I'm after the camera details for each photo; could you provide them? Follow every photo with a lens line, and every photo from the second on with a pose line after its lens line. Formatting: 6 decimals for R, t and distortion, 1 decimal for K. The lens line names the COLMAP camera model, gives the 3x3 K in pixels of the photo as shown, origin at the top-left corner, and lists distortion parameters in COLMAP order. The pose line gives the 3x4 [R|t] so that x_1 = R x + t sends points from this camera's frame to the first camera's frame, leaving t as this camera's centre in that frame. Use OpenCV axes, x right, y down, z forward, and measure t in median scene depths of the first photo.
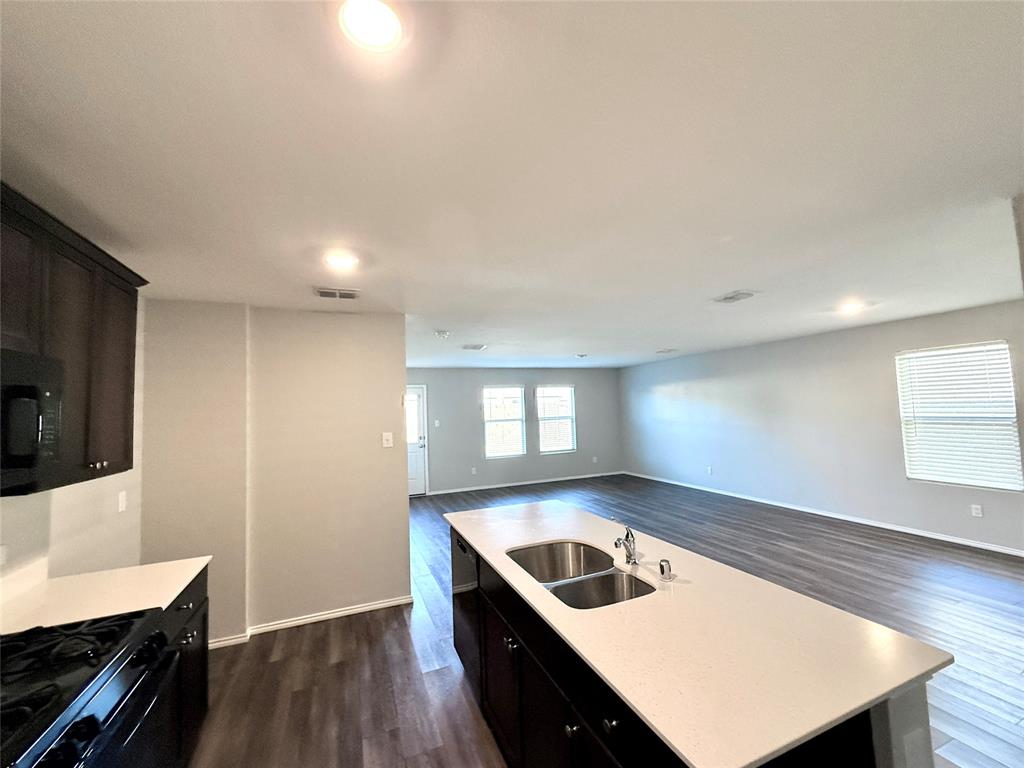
lens RADIAL K [[408.7, 0, 513.3], [0, 408.7, 384.3], [0, 0, 1]] dist [0.000198, 0.000156]
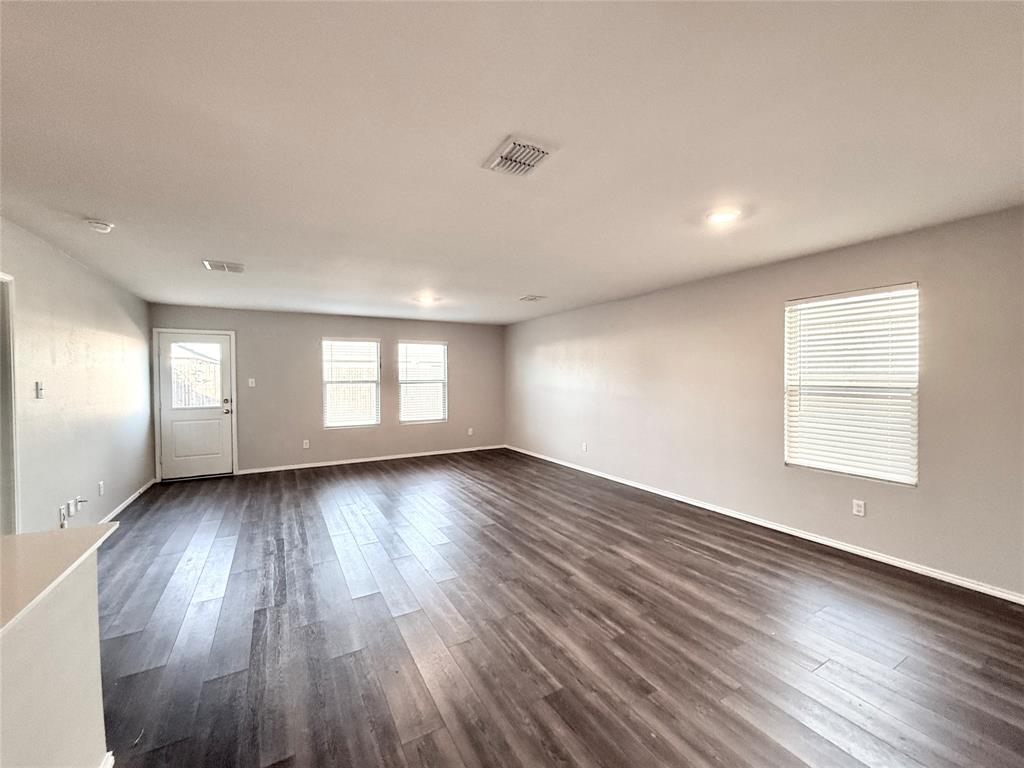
lens RADIAL K [[408.7, 0, 511.5], [0, 408.7, 386.0], [0, 0, 1]] dist [0.000198, 0.000156]
pose [[0.990768, 0.027147, 0.132820, 0.300965], [-0.037722, 0.996258, 0.077766, 0.036333], [-0.130212, -0.082058, 0.988085, 0.272932]]
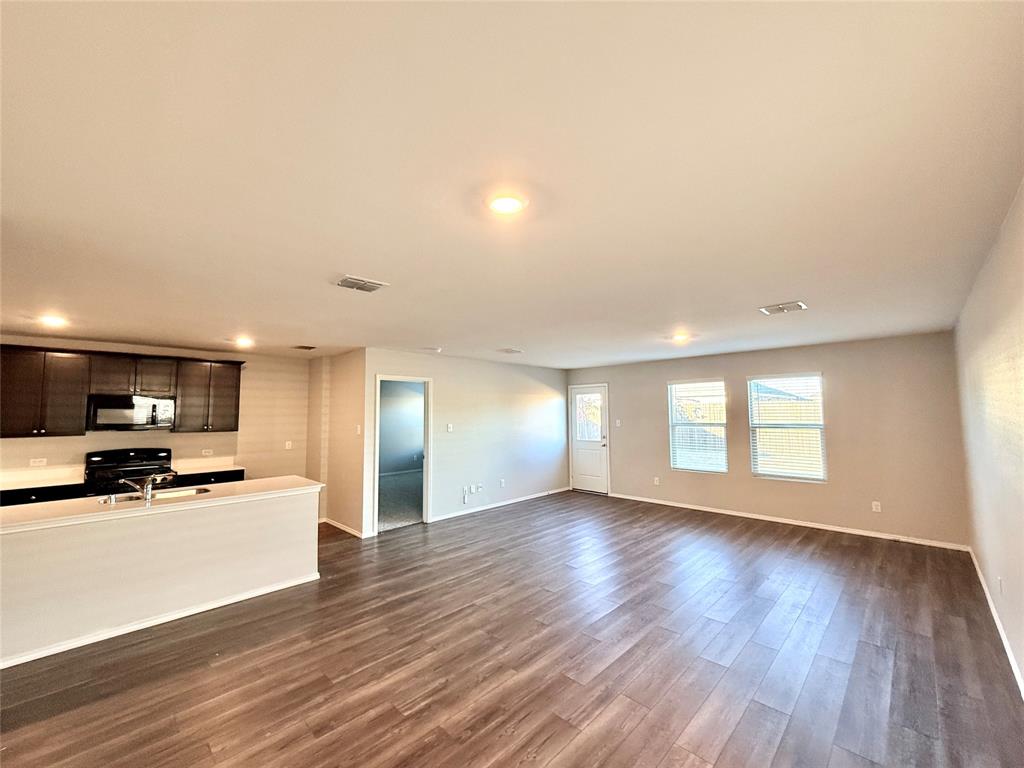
lens RADIAL K [[408.7, 0, 513.4], [0, 408.7, 388.5], [0, 0, 1]] dist [0.000198, 0.000156]
pose [[0.401944, -0.025053, -0.915321, 0.905105], [0.051103, 0.998681, -0.004894, 0.010582], [0.914237, -0.044808, 0.402694, 0.613457]]
